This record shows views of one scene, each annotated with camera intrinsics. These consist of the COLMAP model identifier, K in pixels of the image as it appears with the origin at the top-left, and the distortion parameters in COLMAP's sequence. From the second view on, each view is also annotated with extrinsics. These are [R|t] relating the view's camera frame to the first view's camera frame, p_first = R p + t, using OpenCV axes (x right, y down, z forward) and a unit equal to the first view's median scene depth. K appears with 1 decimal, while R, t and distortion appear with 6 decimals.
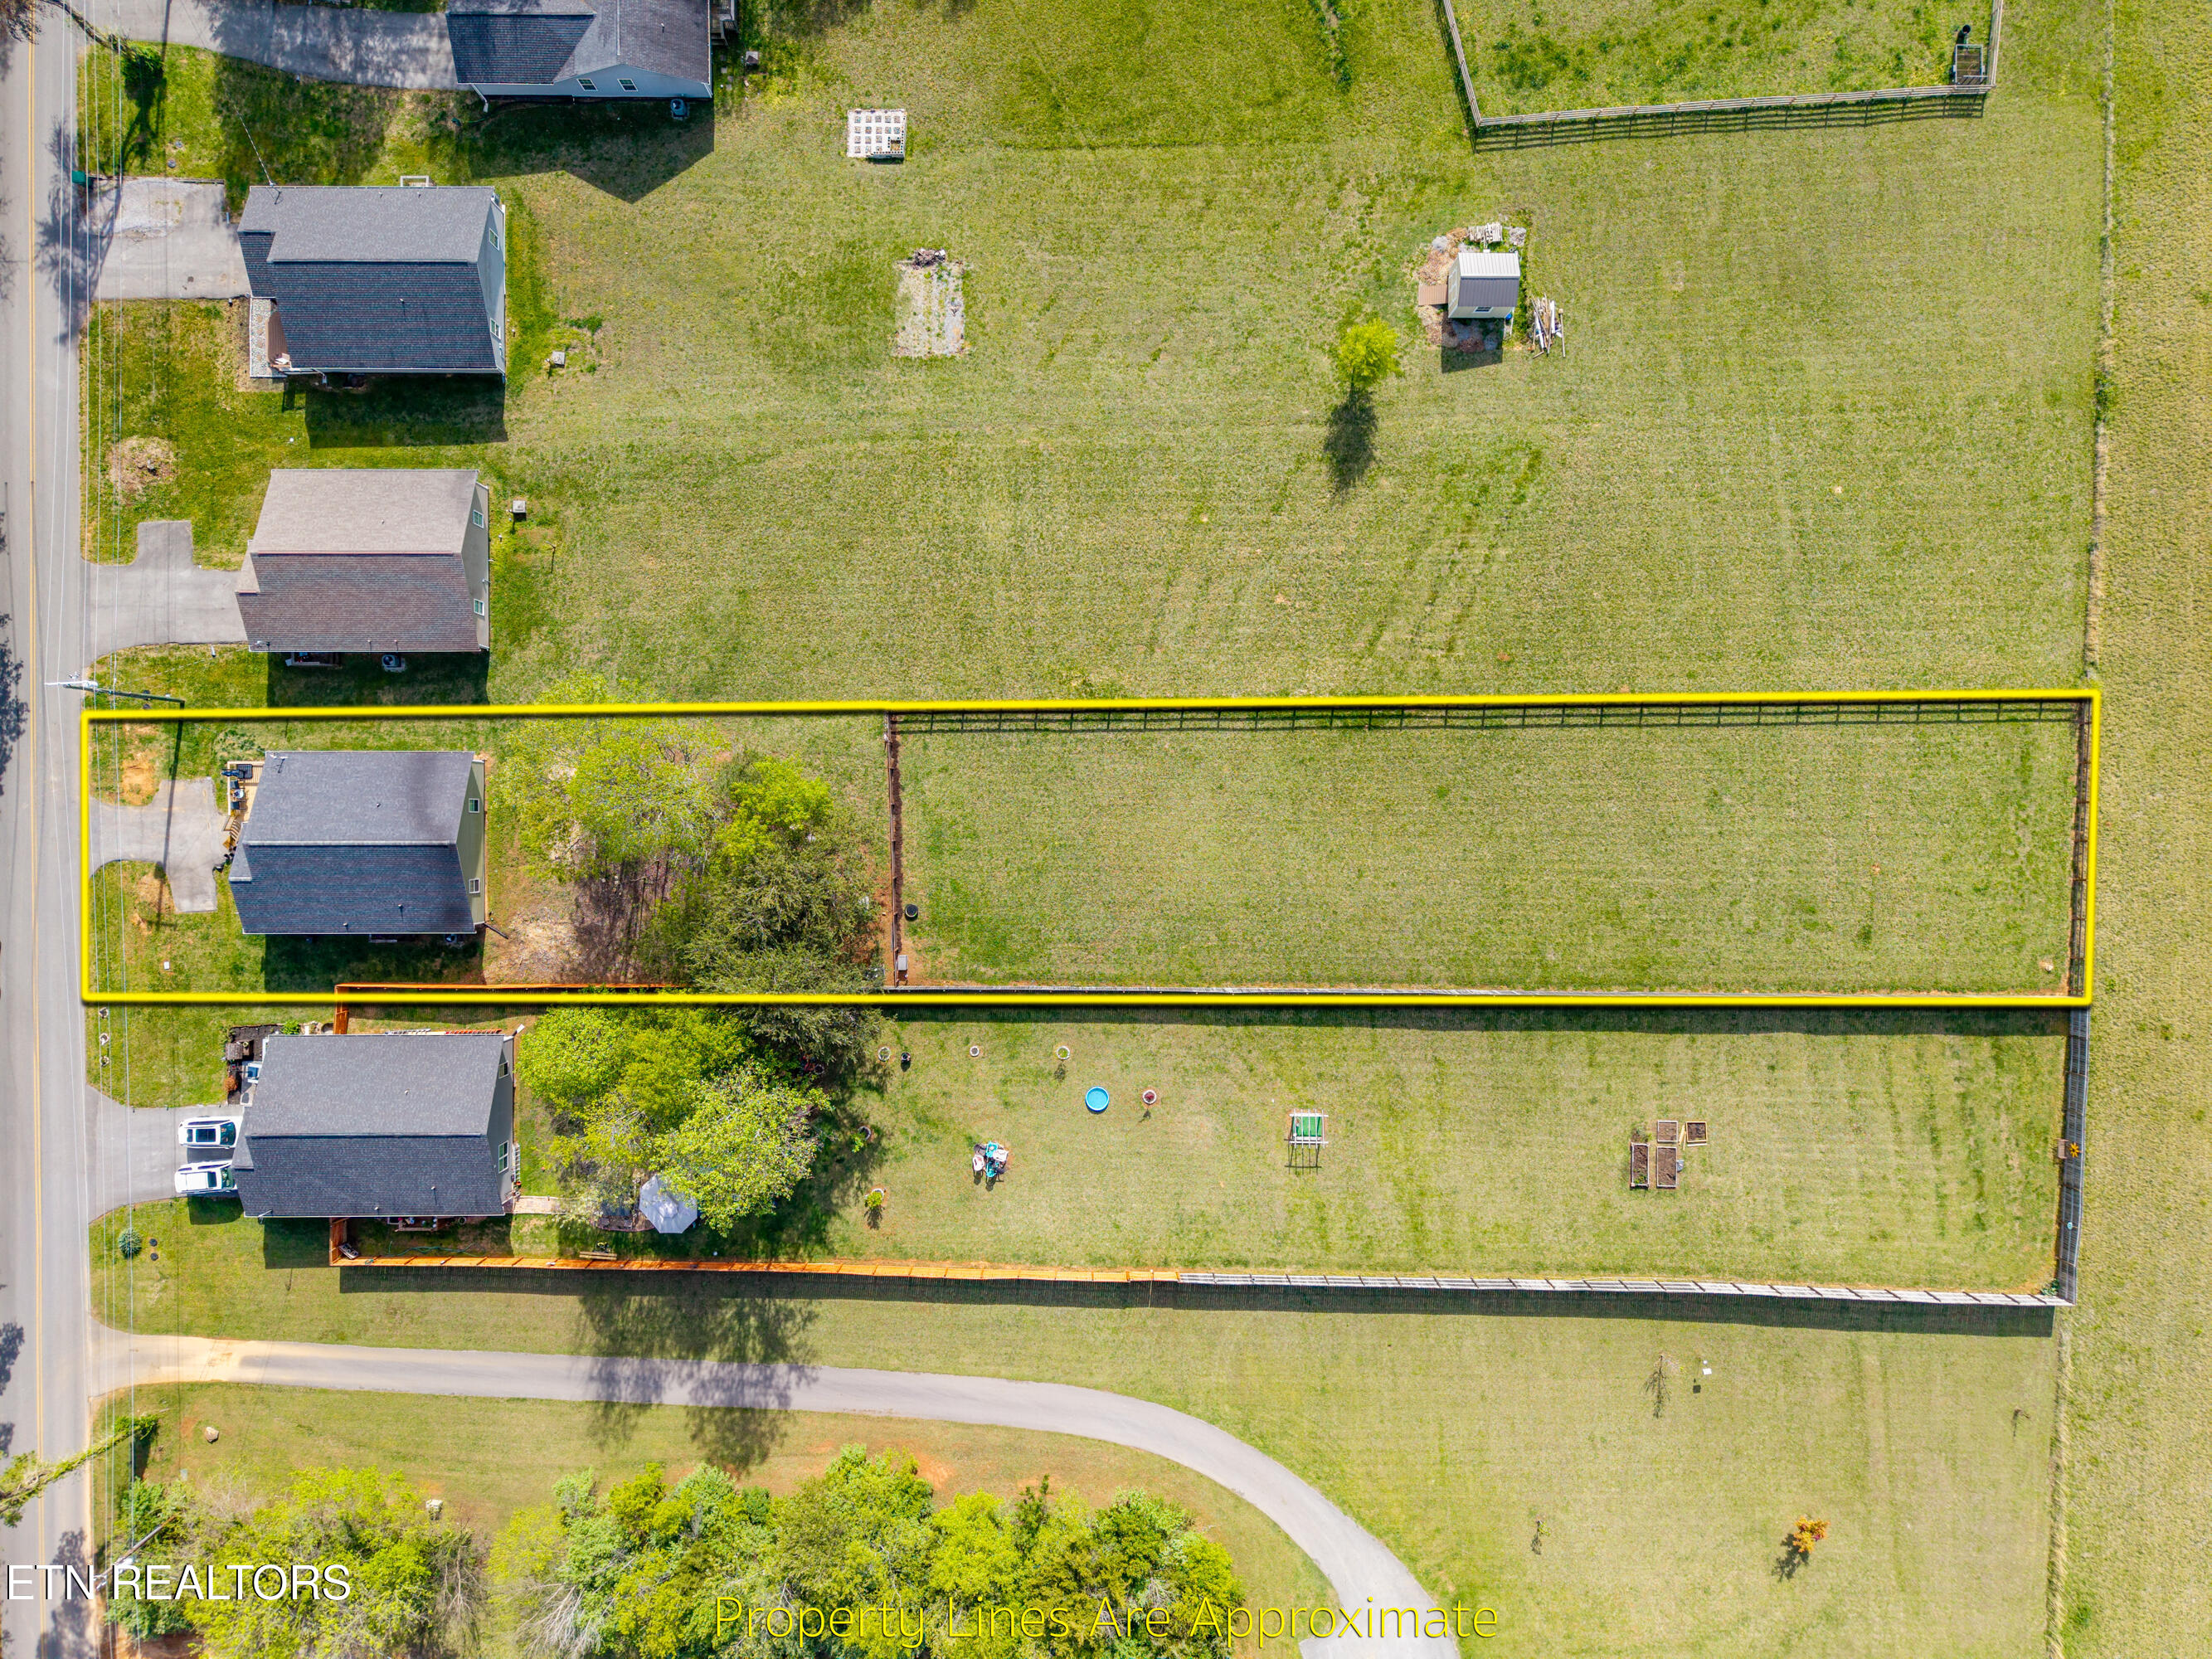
lens RADIAL K [[1488.4, 0, 1106.0], [0, 1488.4, 829.5], [0, 0, 1]] dist [0.022307, -0.029171]
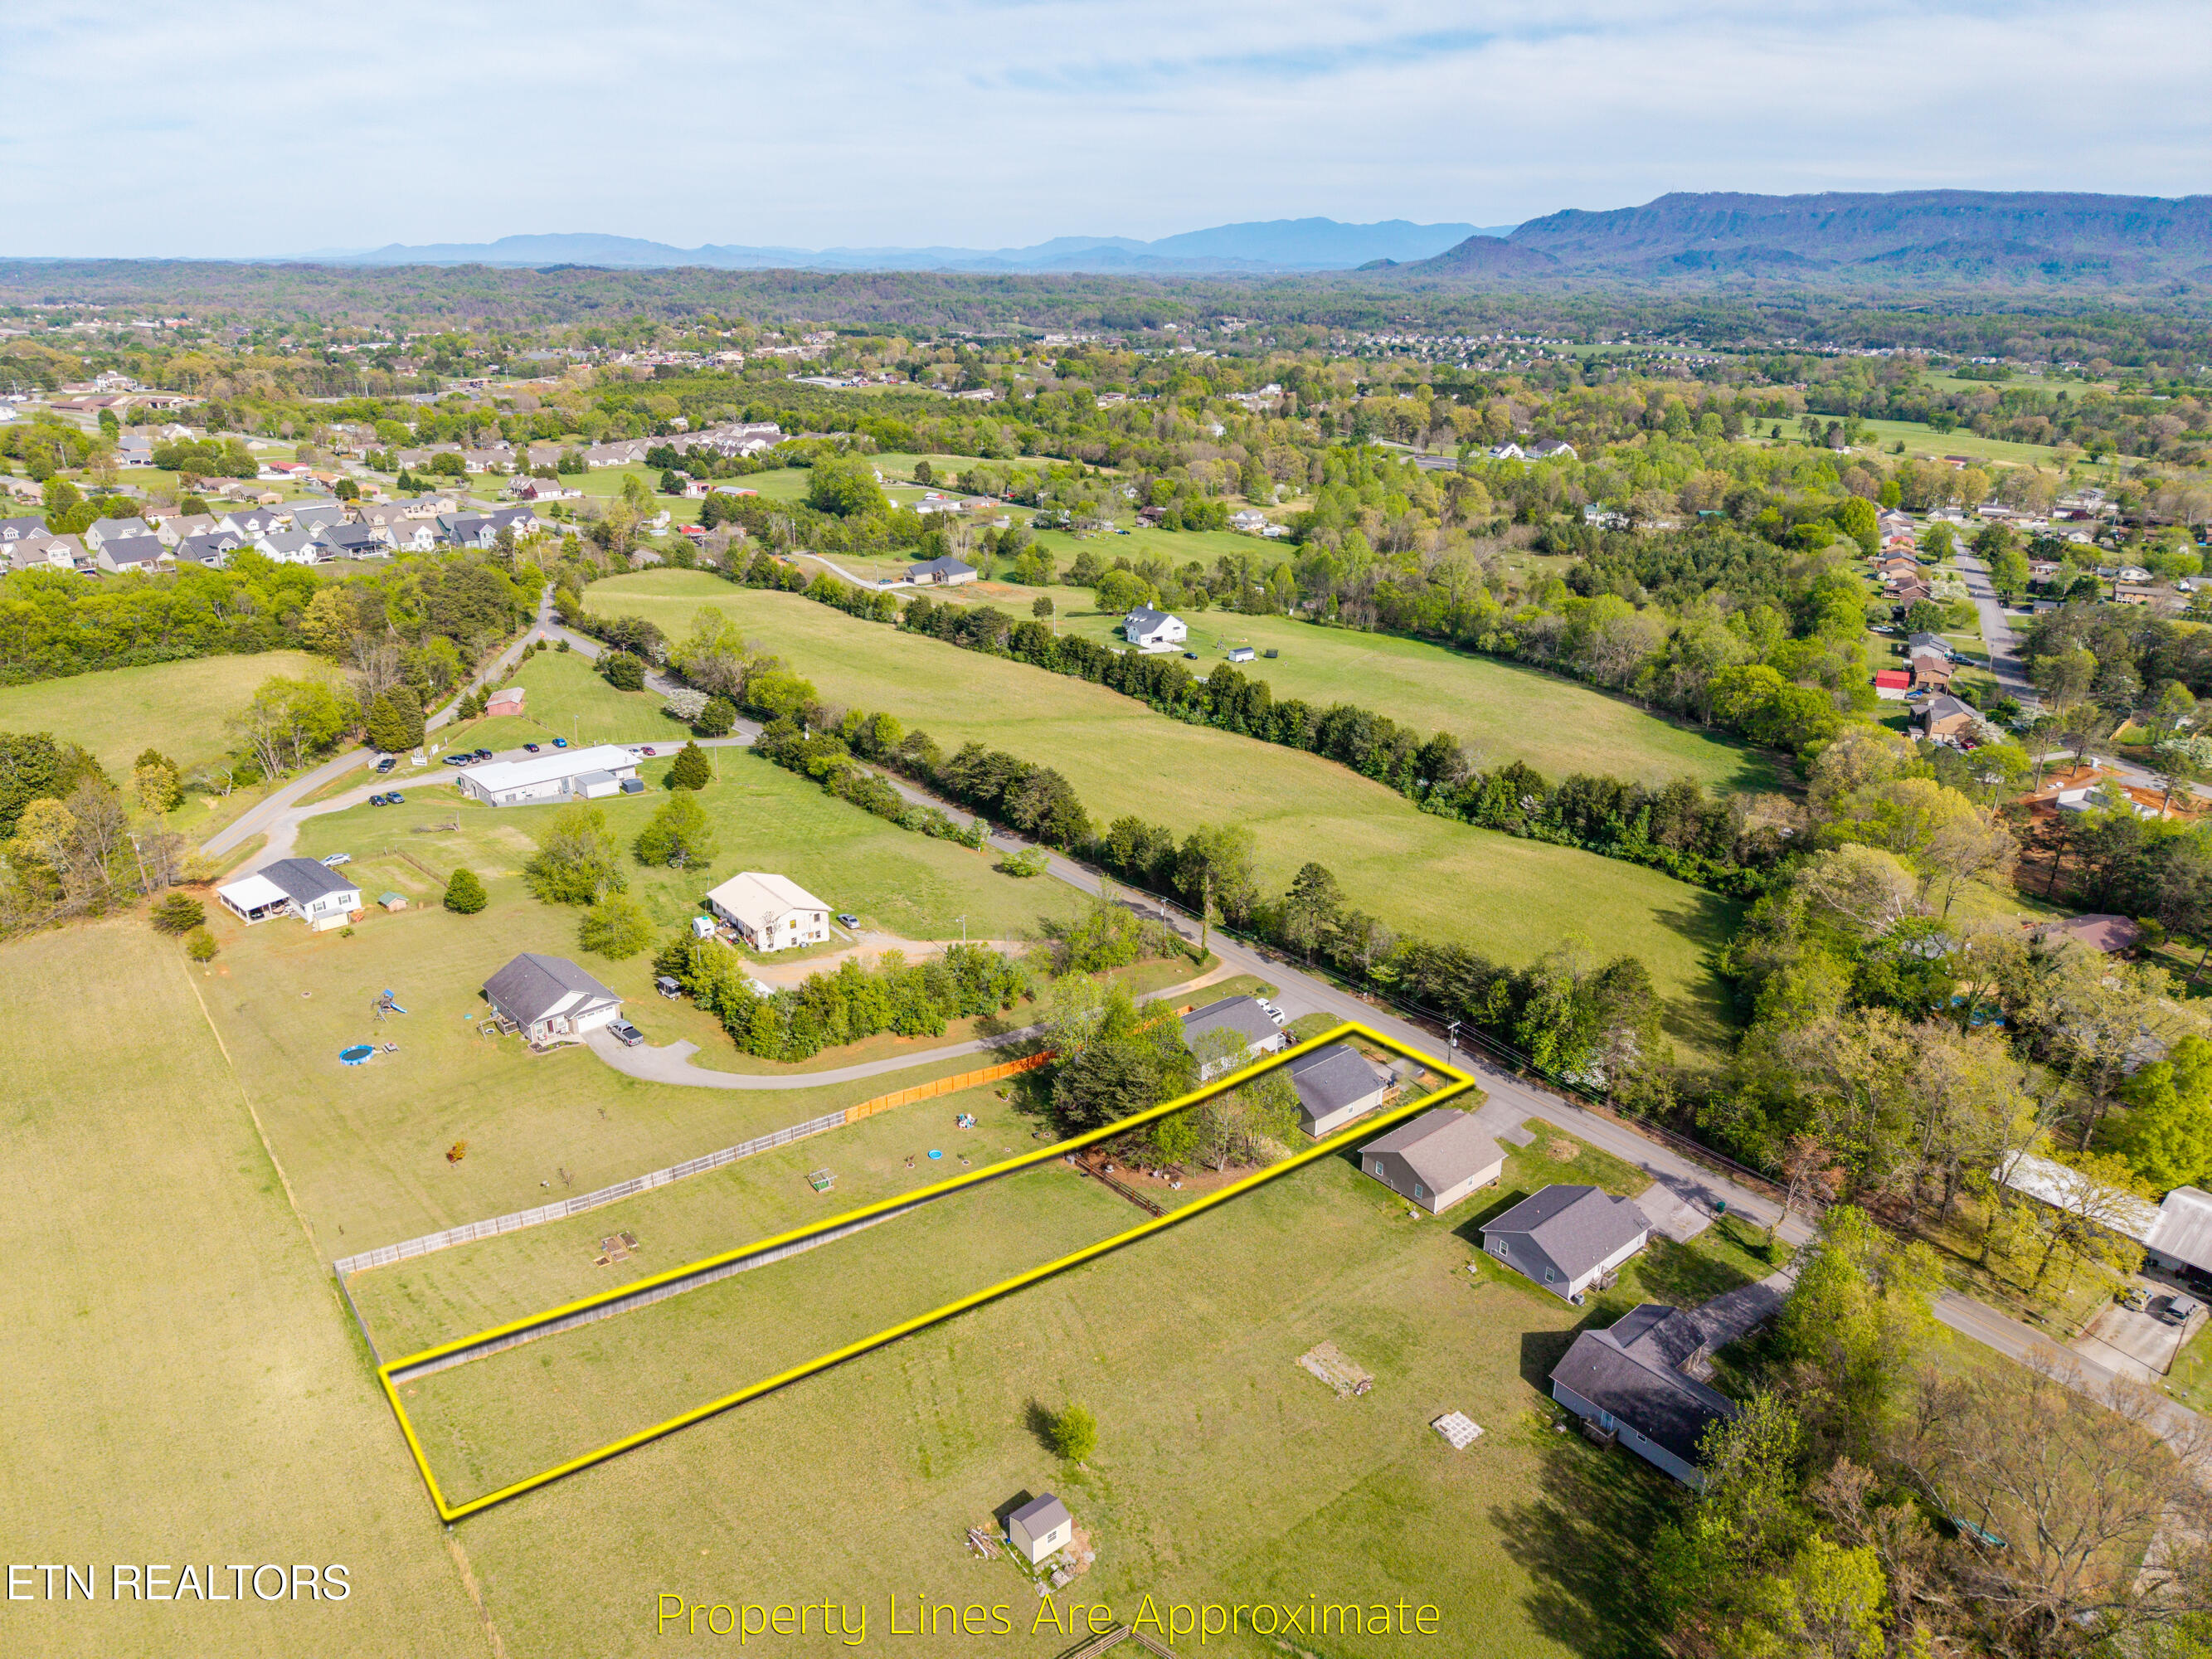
lens RADIAL K [[1488.4, 0, 1106.0], [0, 1488.4, 829.5], [0, 0, 1]] dist [0.022307, -0.029171]
pose [[-0.768277, 0.190364, -0.611156, 0.837354], [-0.639085, -0.282300, 0.715456, -1.094915], [-0.036332, 0.940249, 0.338543, 0.027199]]
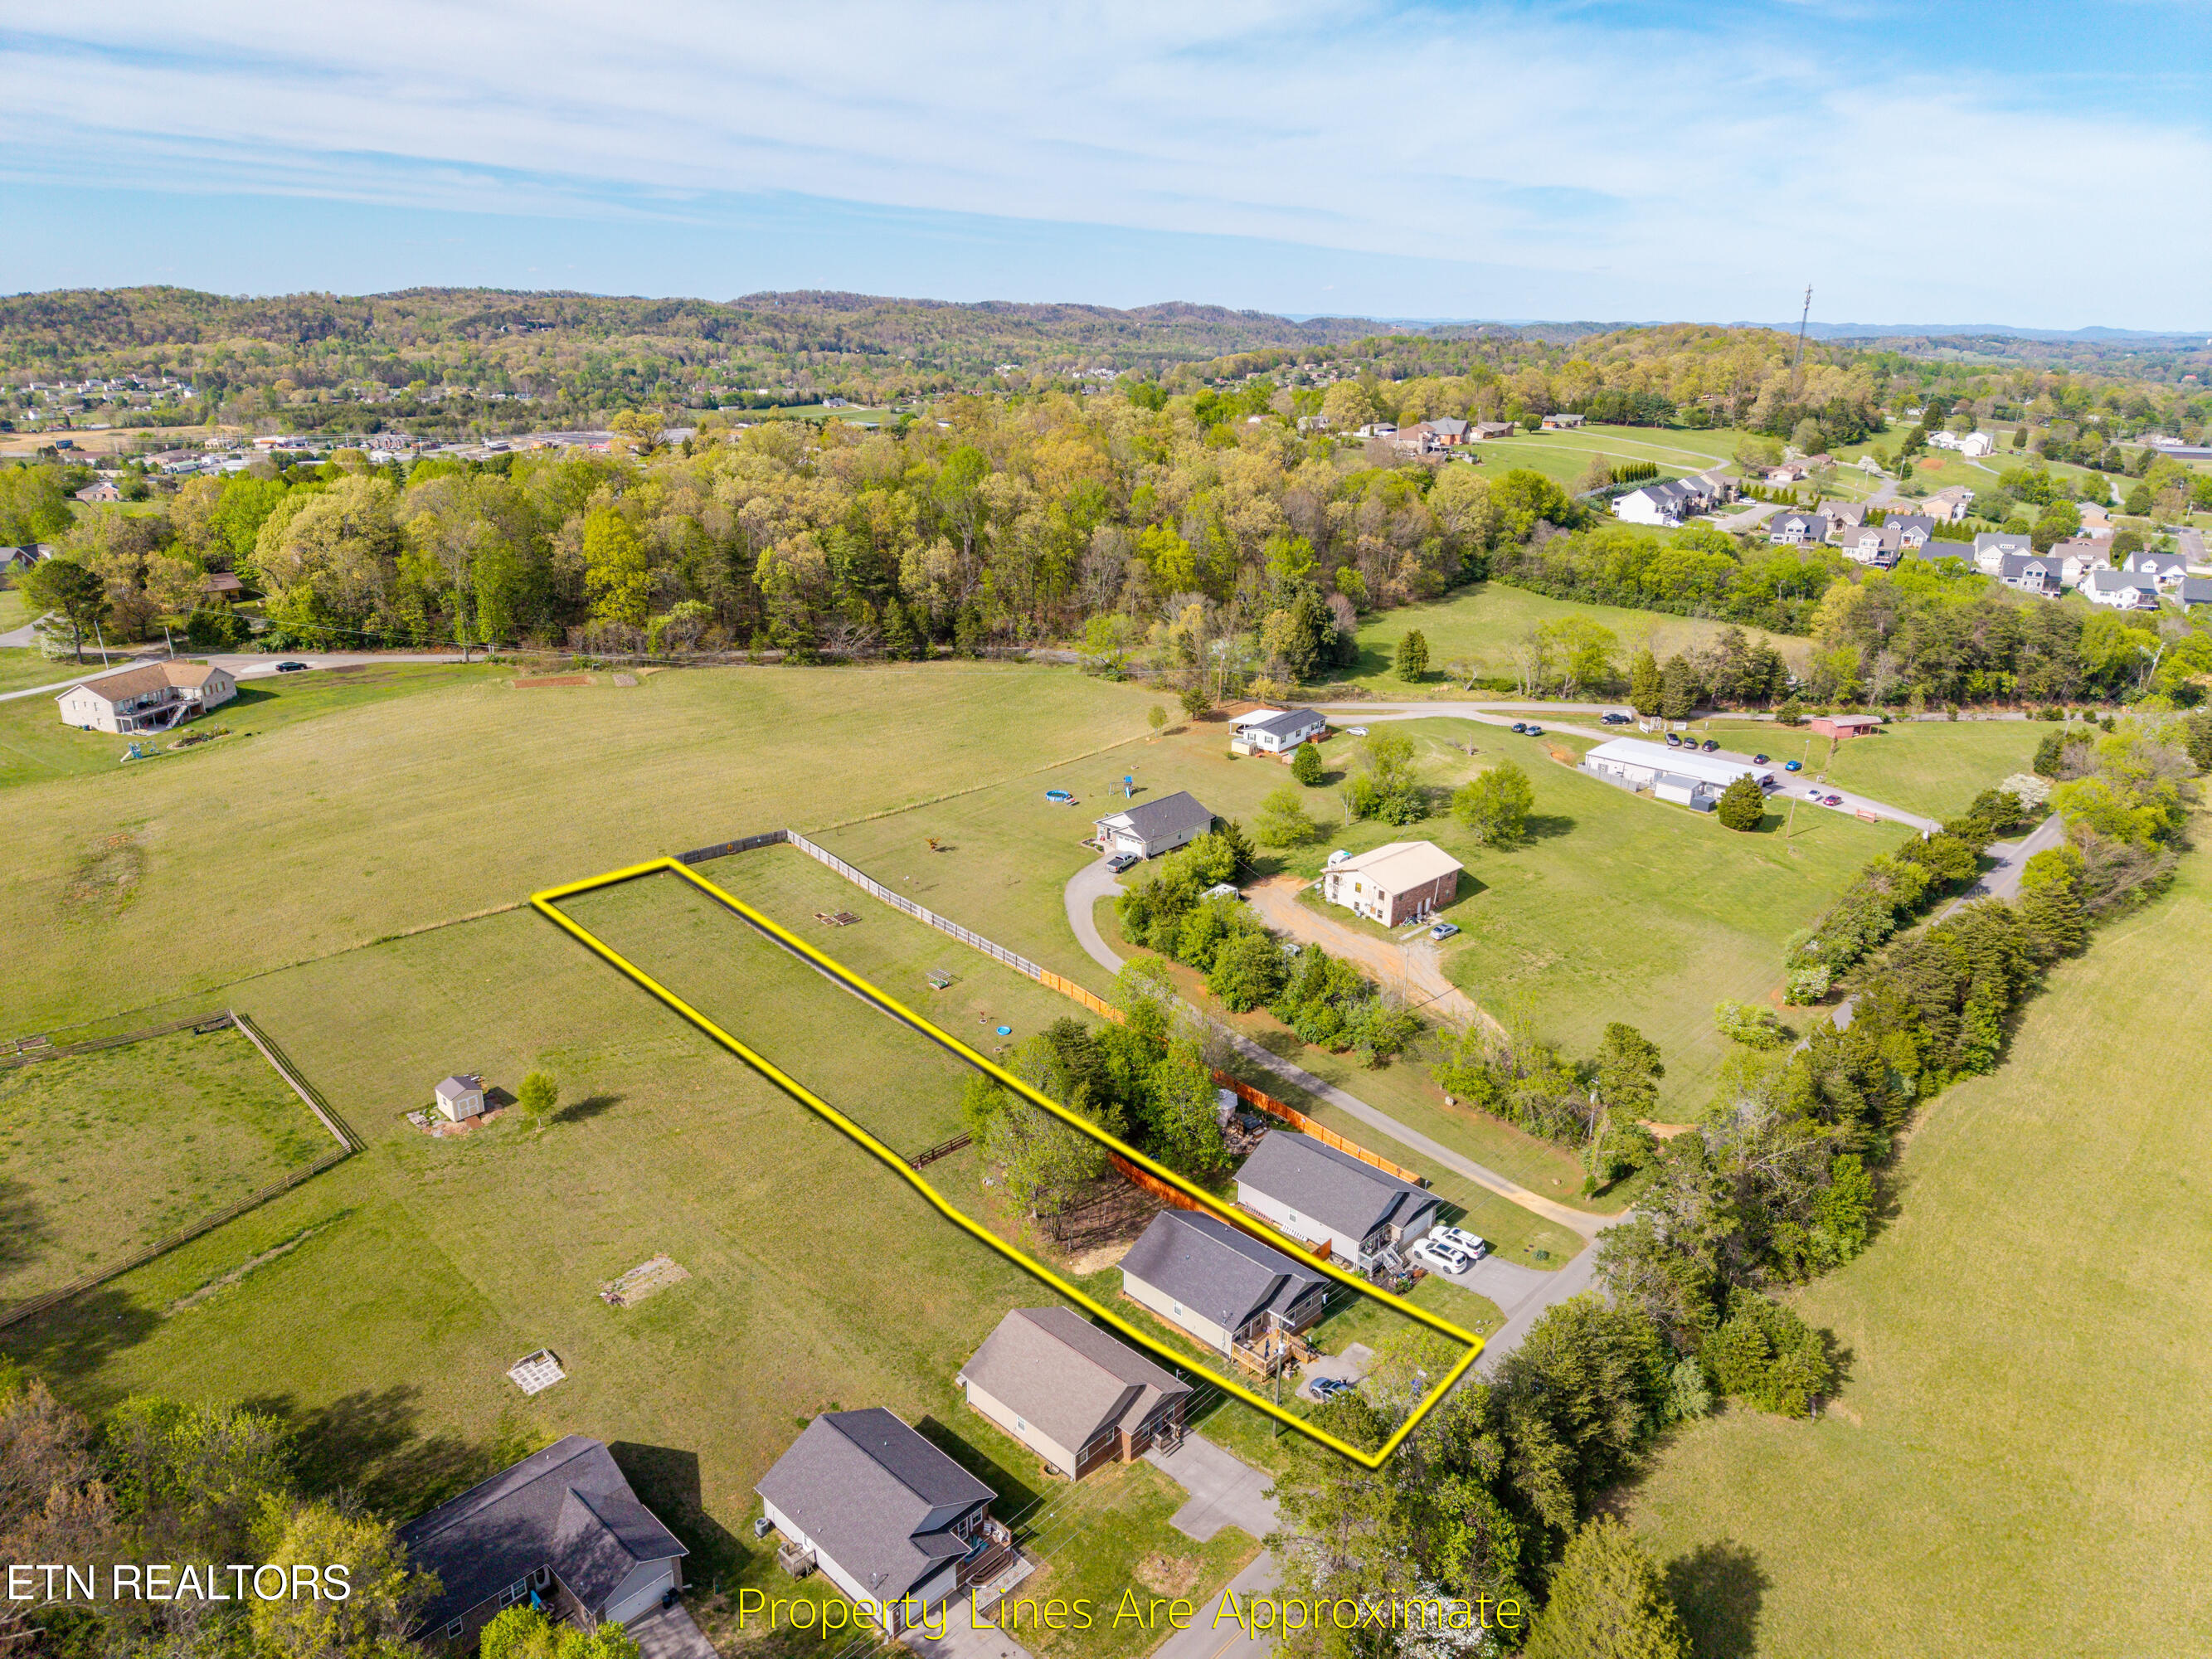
lens RADIAL K [[1488.4, 0, 1106.0], [0, 1488.4, 829.5], [0, 0, 1]] dist [0.022307, -0.029171]
pose [[-0.715126, -0.276678, 0.641906, -1.151294], [0.697692, -0.226481, 0.679656, -0.875085], [-0.042666, 0.933893, 0.354998, 0.137517]]
